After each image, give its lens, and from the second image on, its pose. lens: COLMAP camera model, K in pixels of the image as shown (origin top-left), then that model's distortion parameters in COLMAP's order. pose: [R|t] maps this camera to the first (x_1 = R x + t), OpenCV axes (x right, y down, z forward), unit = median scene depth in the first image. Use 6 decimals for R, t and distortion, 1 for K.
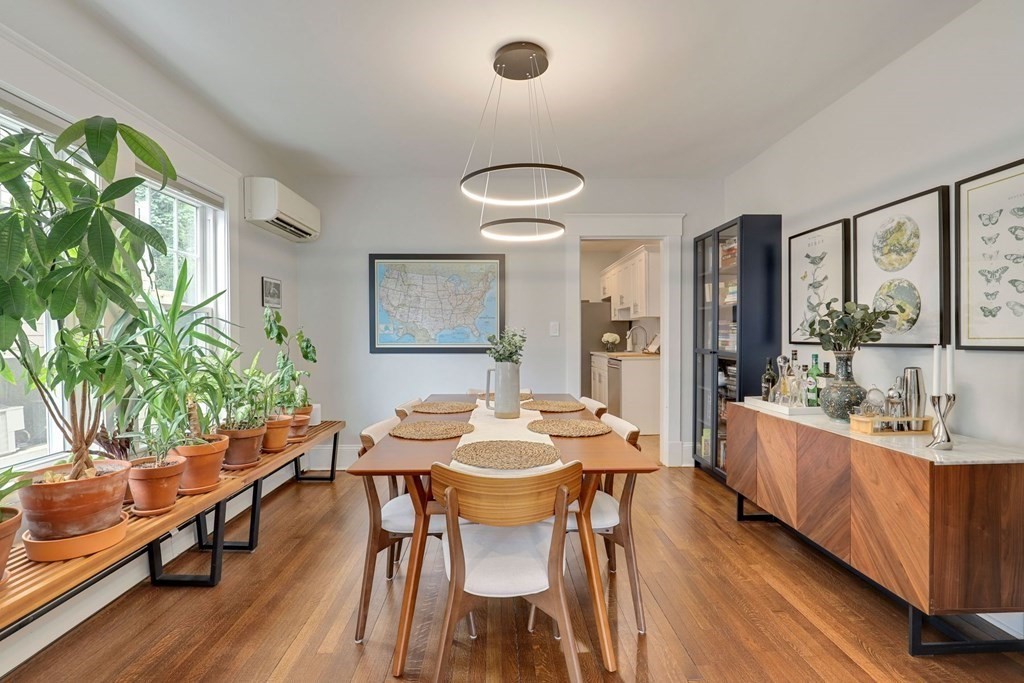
lens RADIAL K [[471.2, 0, 507.1], [0, 471.2, 340.8], [0, 0, 1]] dist [-0.021822, 0.003849]
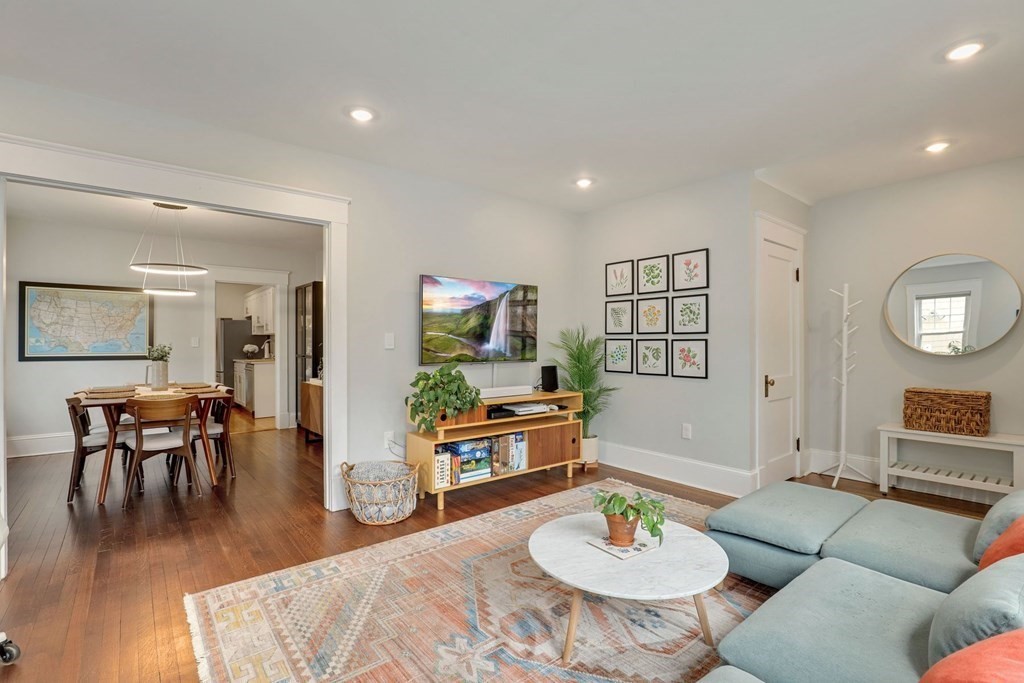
lens RADIAL K [[471.2, 0, 505.0], [0, 471.2, 340.9], [0, 0, 1]] dist [-0.021822, 0.003849]
pose [[0.788068, 0.004898, 0.615568, -0.044157], [0.008585, 0.999784, -0.018945, 0.008513], [-0.615528, 0.020215, 0.787856, -0.962245]]
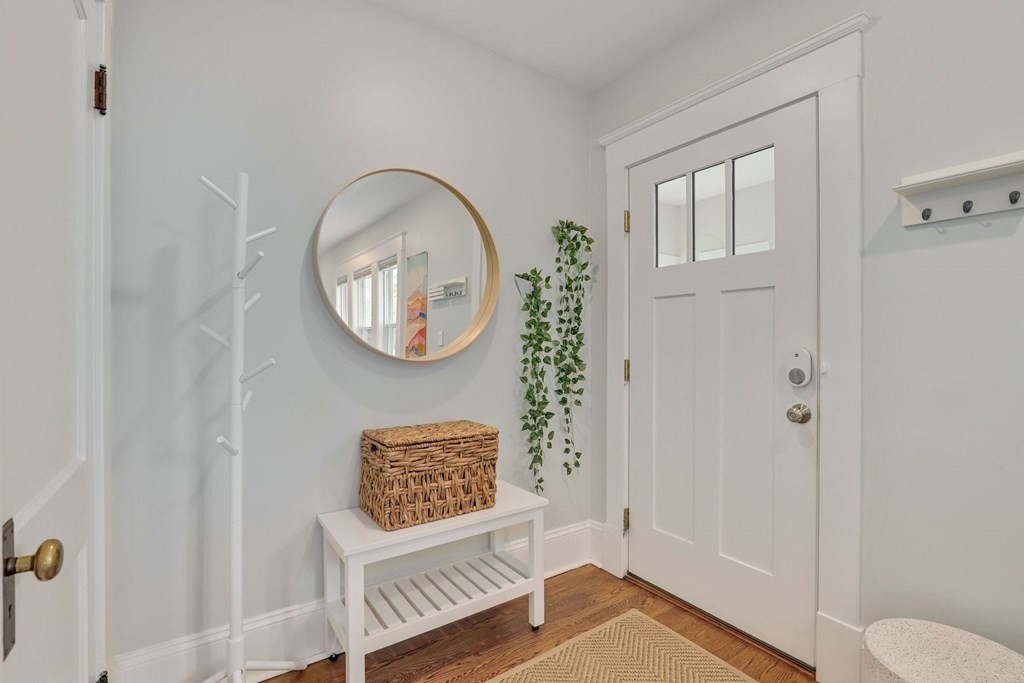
lens RADIAL K [[471.2, 0, 511.3], [0, 471.2, 341.8], [0, 0, 1]] dist [-0.021822, 0.003849]
pose [[-0.543484, 0.001322, 0.839418, 0.942857], [0.015345, 0.999847, 0.008361, 0.004155], [-0.839279, 0.017425, -0.543422, -0.502176]]
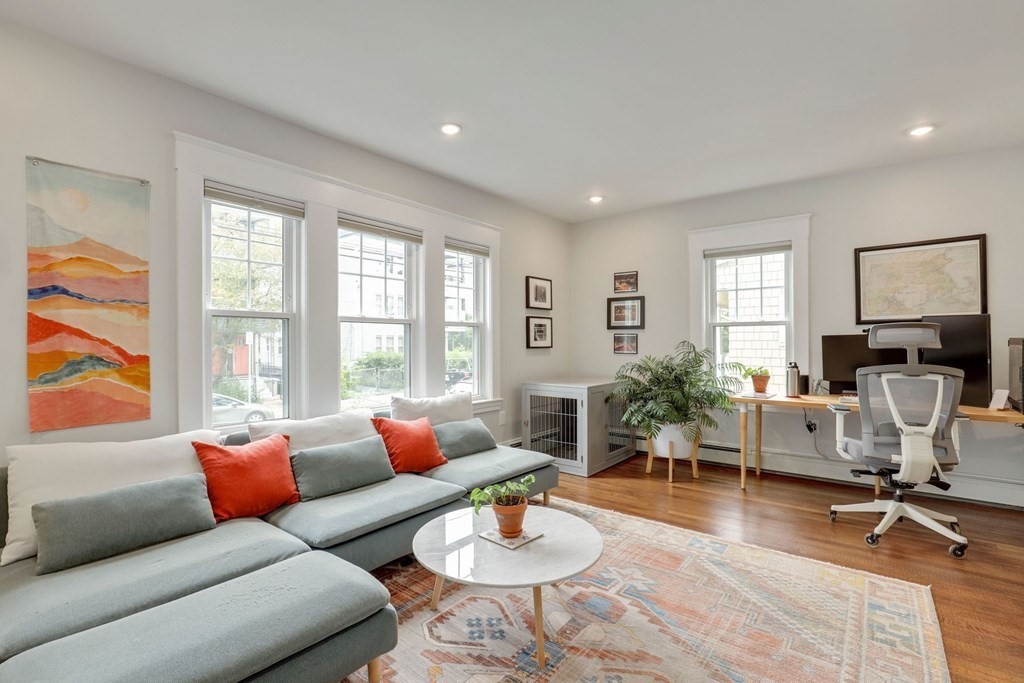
lens RADIAL K [[471.2, 0, 504.6], [0, 471.2, 345.4], [0, 0, 1]] dist [-0.021822, 0.003849]
pose [[-0.638687, 0.012829, -0.769360, 0.958694], [-0.007487, 0.999710, 0.022885, -0.003394], [0.769430, 0.020376, -0.638406, -0.162732]]
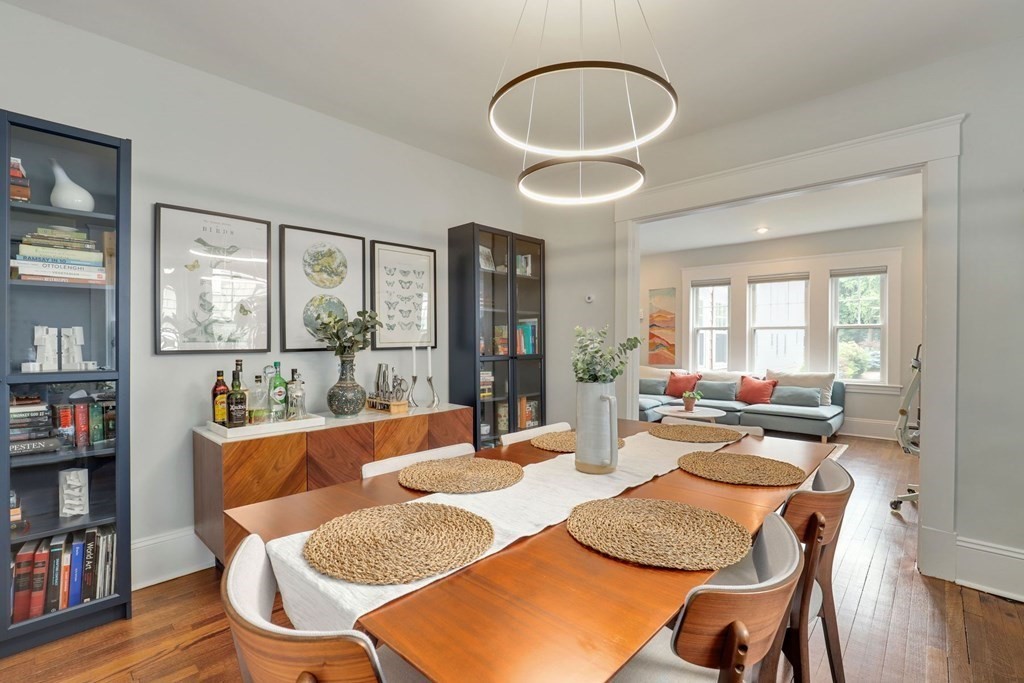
lens RADIAL K [[471.2, 0, 508.5], [0, 471.2, 338.8], [0, 0, 1]] dist [-0.021822, 0.003849]
pose [[-0.716677, 0.003238, 0.697397, -0.267390], [0.010830, 0.999920, 0.006486, -0.015251], [-0.697321, 0.012201, -0.716655, 1.144259]]
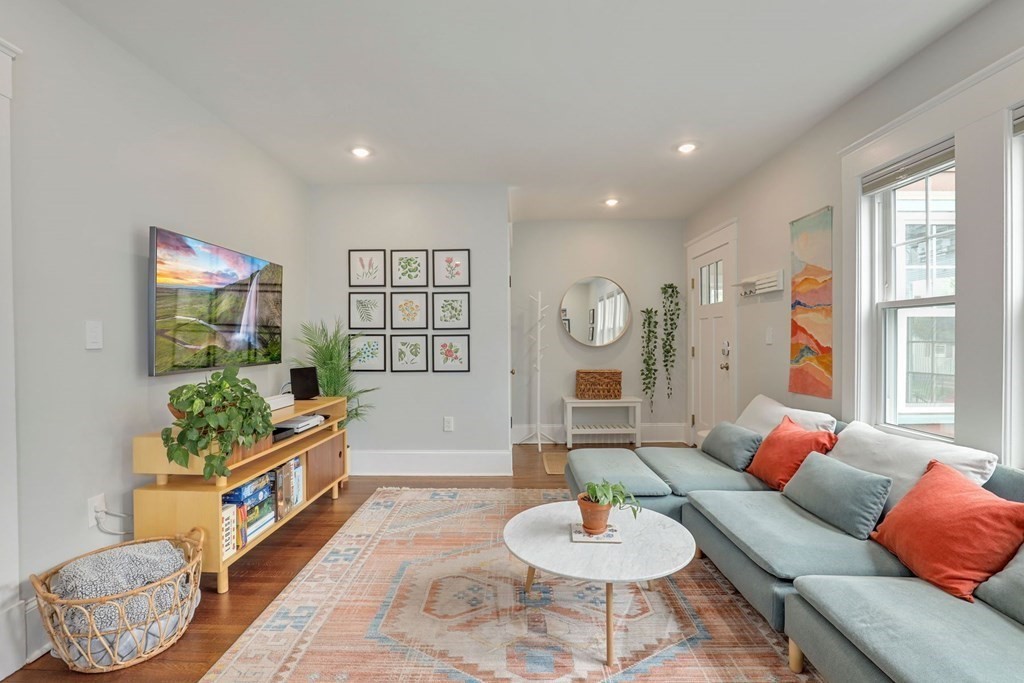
lens RADIAL K [[471.2, 0, 505.1], [0, 471.2, 347.1], [0, 0, 1]] dist [-0.021822, 0.003849]
pose [[0.035509, -0.013068, 0.999284, -0.176518], [0.024923, 0.999615, 0.012187, 0.006548], [-0.999059, 0.024472, 0.035821, -0.466984]]
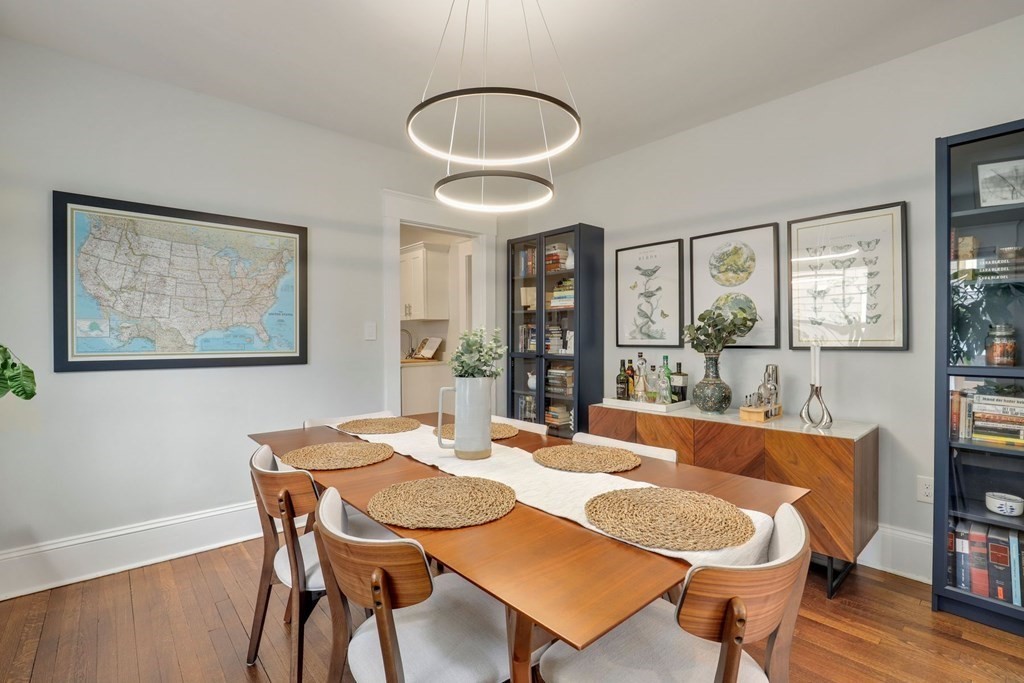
lens RADIAL K [[471.2, 0, 508.4], [0, 471.2, 342.6], [0, 0, 1]] dist [-0.021822, 0.003849]
pose [[0.764679, -0.005284, 0.644390, -0.306825], [0.008054, 0.999967, -0.001357, -0.003749], [-0.644361, 0.006227, 0.764696, 0.321234]]
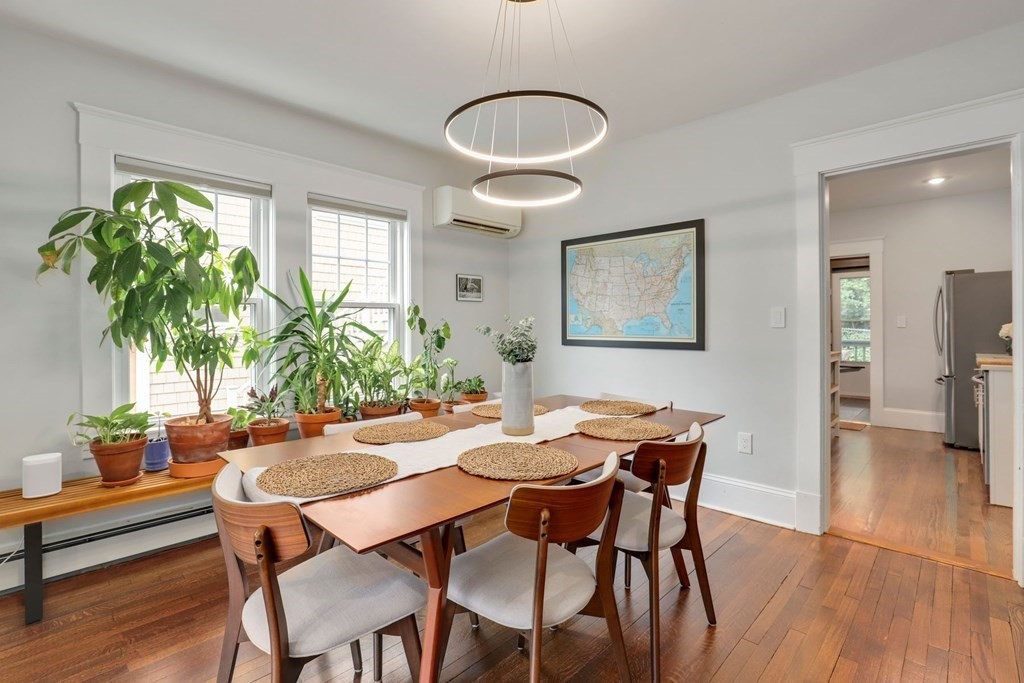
lens RADIAL K [[471.2, 0, 507.6], [0, 471.2, 329.7], [0, 0, 1]] dist [-0.021822, 0.003849]
pose [[0.701049, 0.006879, -0.713080, 0.407703], [-0.007300, 0.999970, 0.002470, -0.008014], [0.713076, 0.003474, 0.701078, 0.327832]]
